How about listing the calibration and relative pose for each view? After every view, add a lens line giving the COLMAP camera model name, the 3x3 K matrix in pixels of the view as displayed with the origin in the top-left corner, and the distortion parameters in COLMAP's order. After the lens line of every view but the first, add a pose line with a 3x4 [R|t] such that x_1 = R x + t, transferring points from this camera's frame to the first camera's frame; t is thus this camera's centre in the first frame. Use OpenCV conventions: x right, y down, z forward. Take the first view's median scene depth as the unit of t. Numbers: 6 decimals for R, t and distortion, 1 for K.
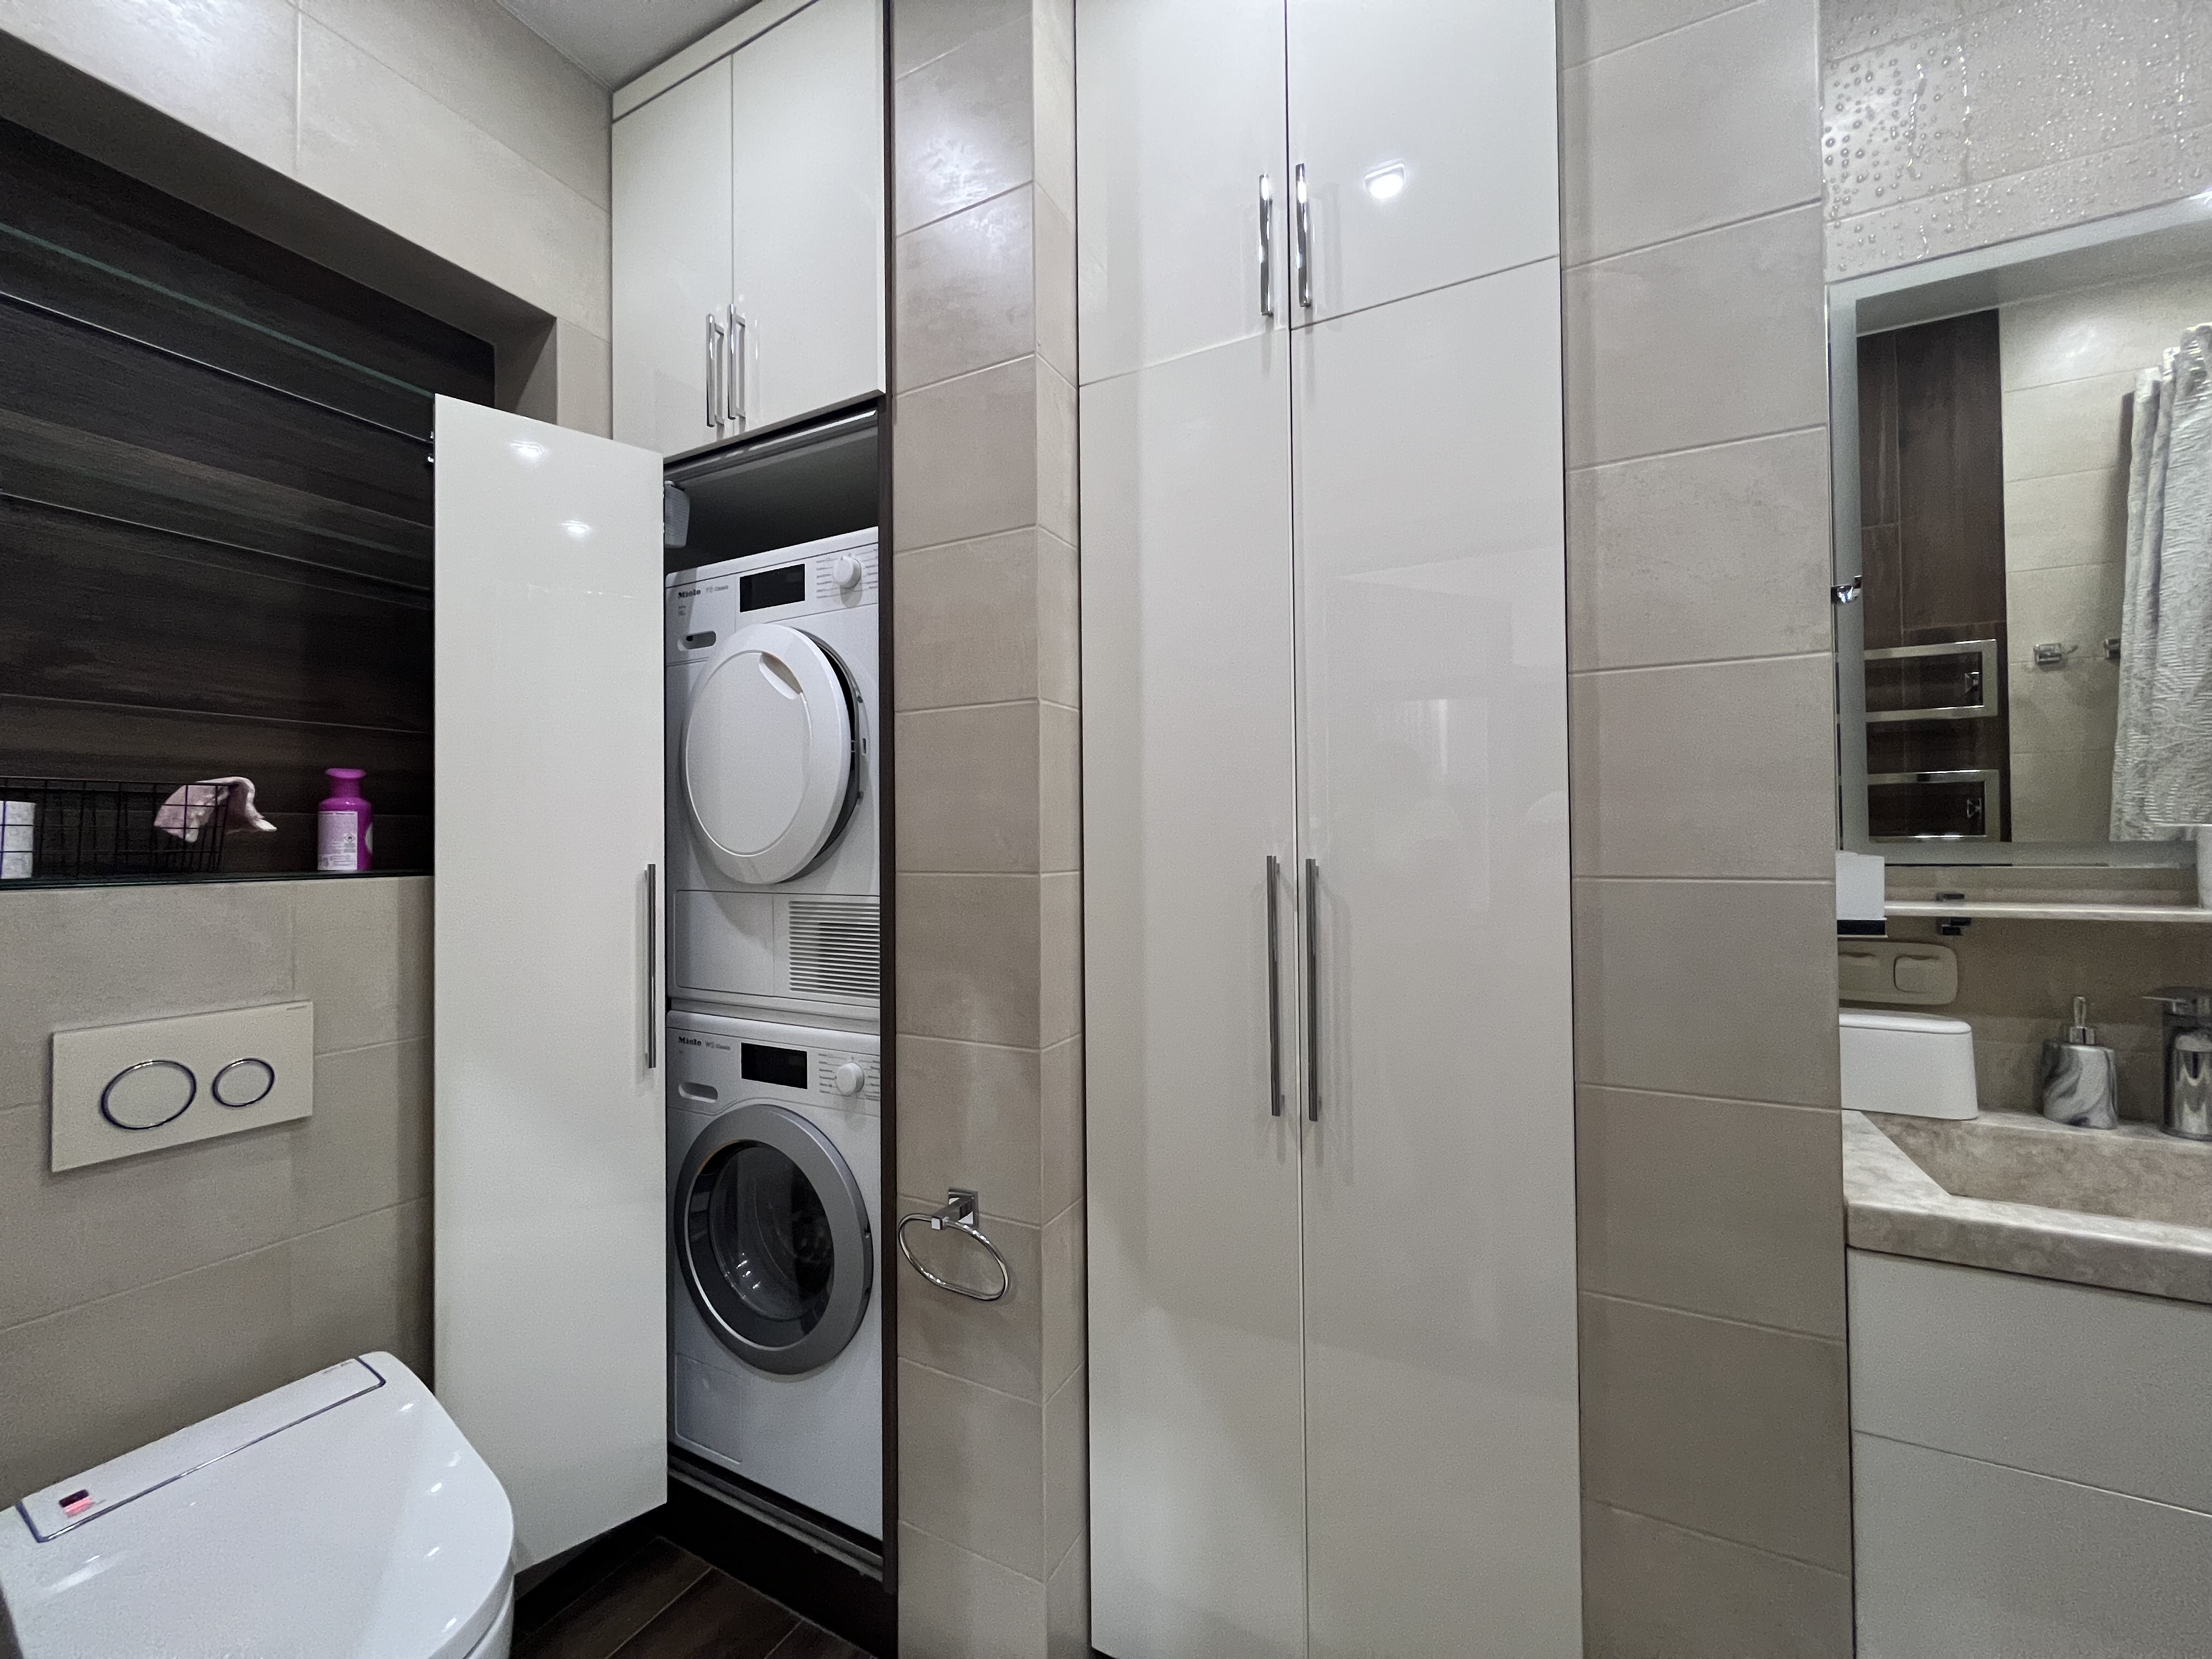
lens RADIAL K [[881.1, 0, 1099.8], [0, 881.1, 825.9], [0, 0, 1]] dist [-0.000362, -0.000133]
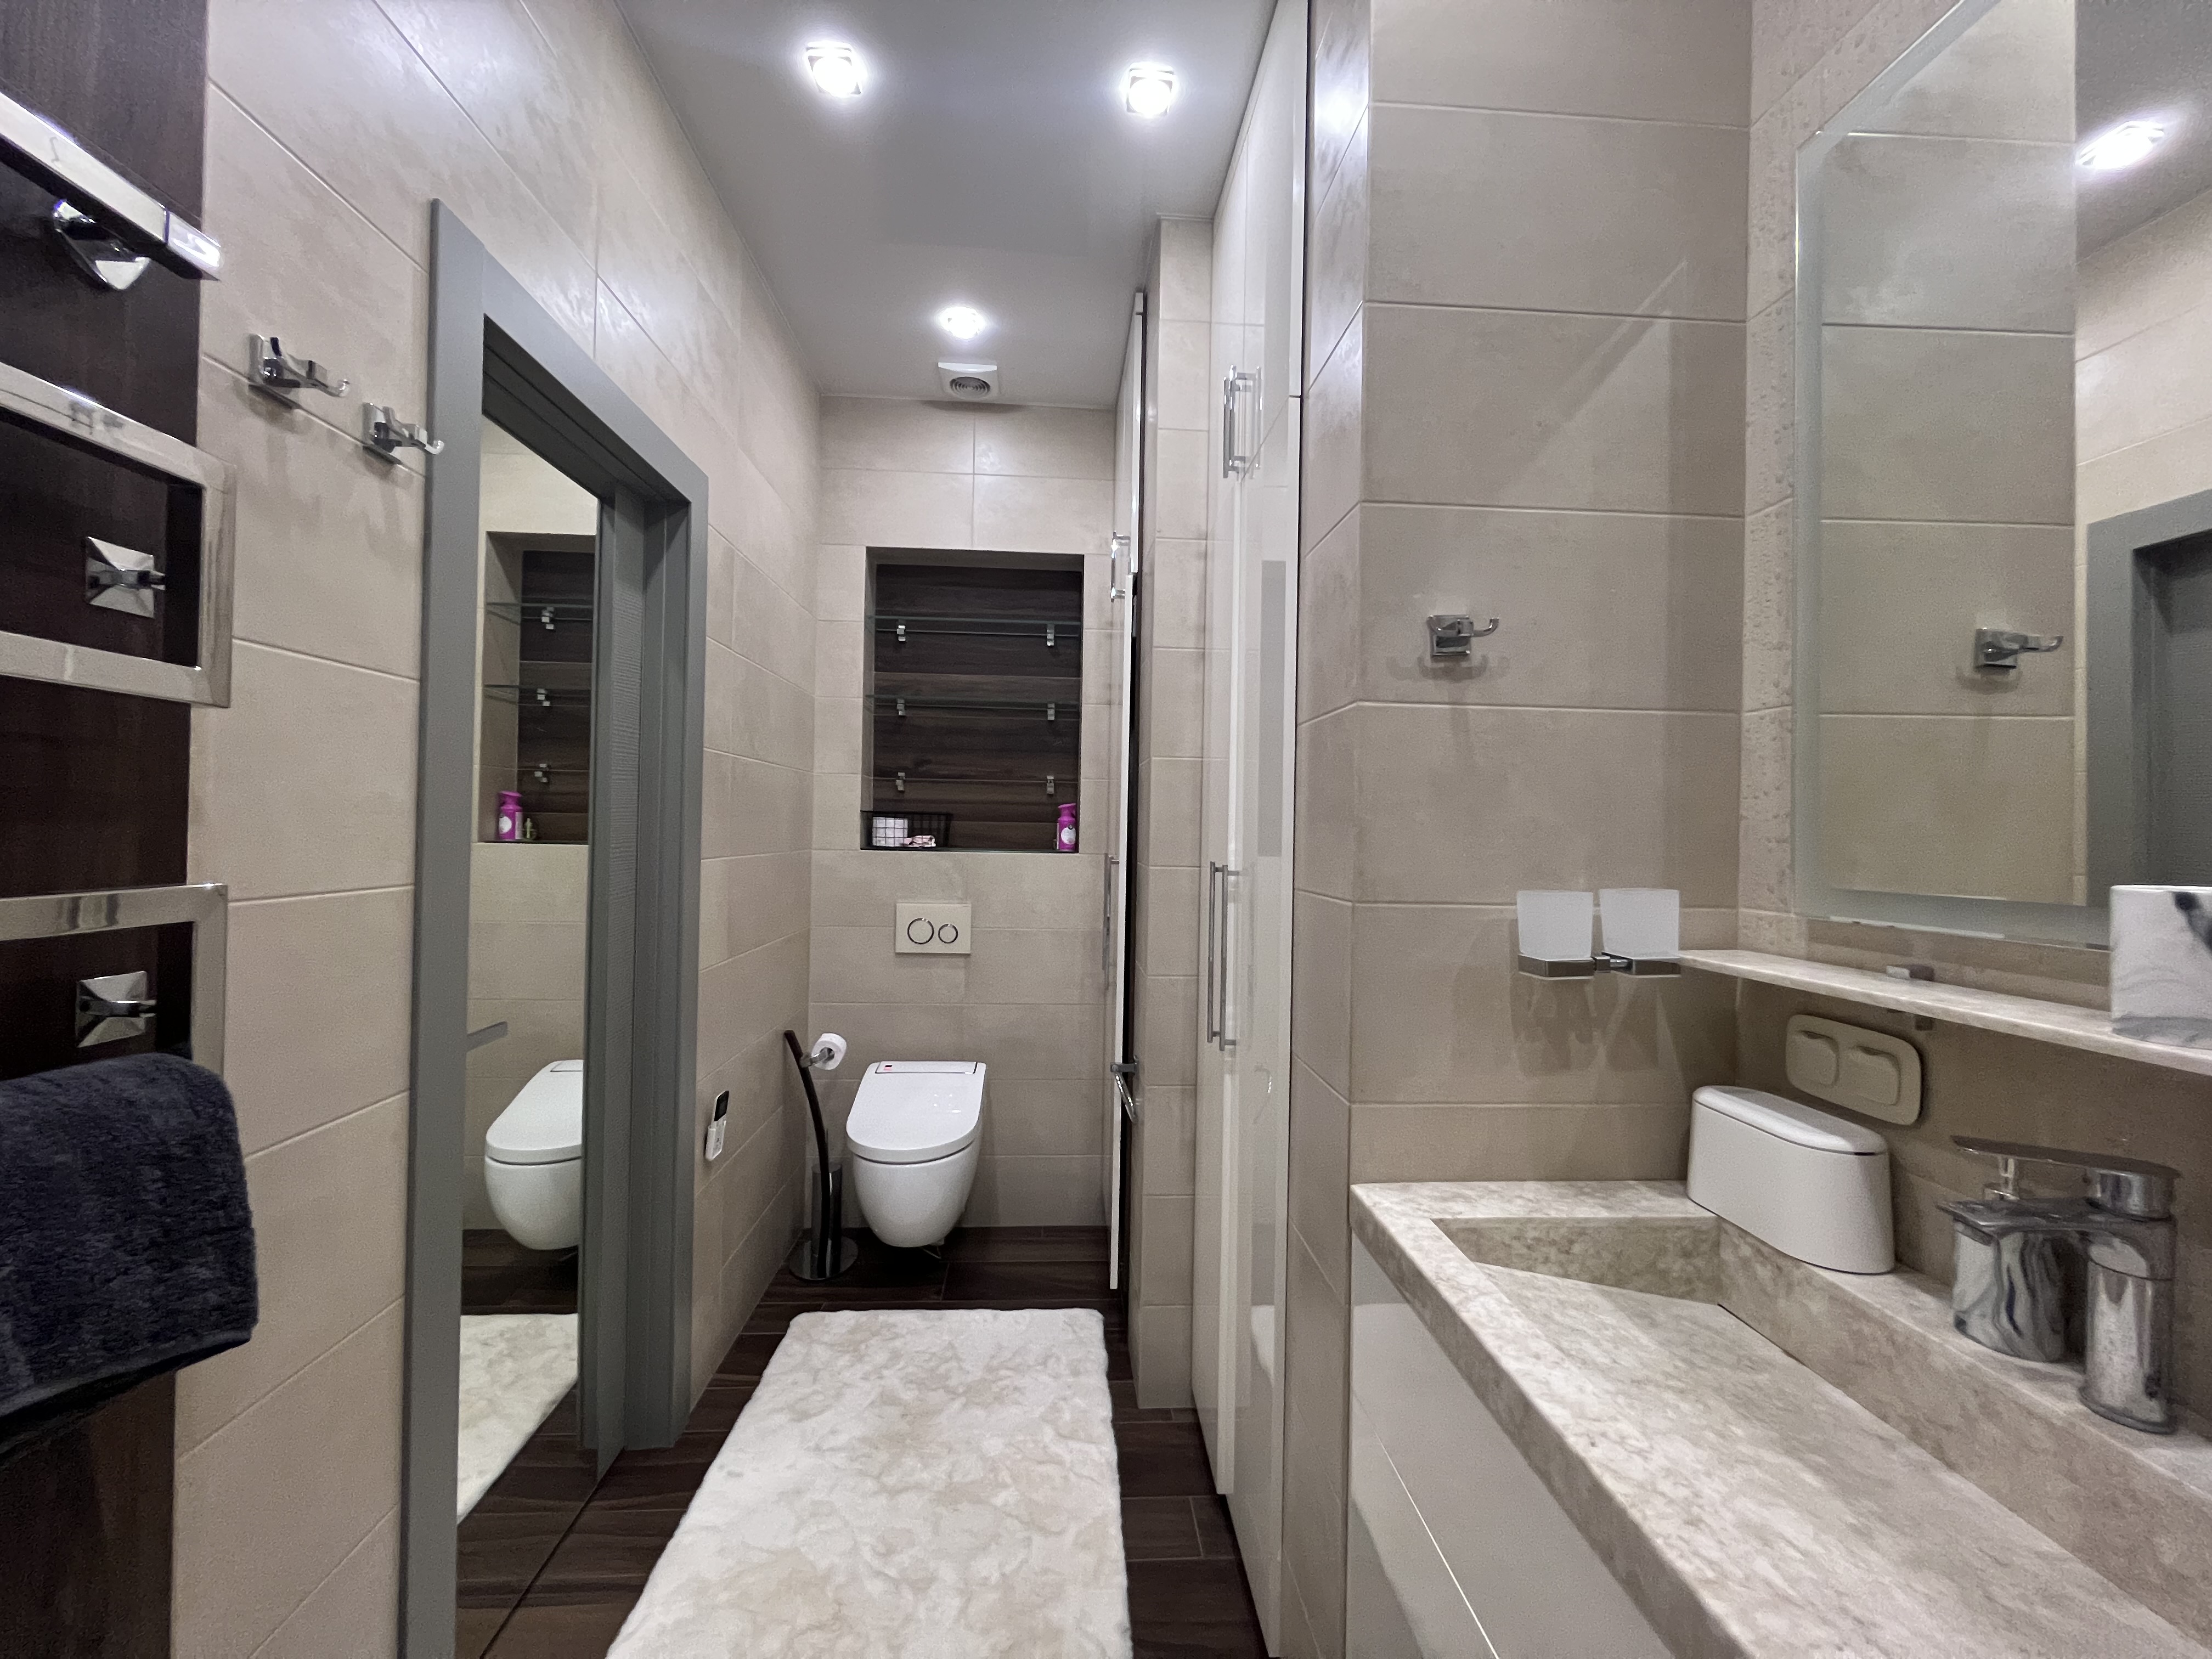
lens RADIAL K [[881.1, 0, 1099.8], [0, 881.1, 825.9], [0, 0, 1]] dist [-0.000362, -0.000133]
pose [[0.513277, 0.014643, -0.858098, 1.318592], [-0.009295, 0.999891, 0.011502, -0.038683], [0.858172, 0.002072, 0.513357, 0.104383]]
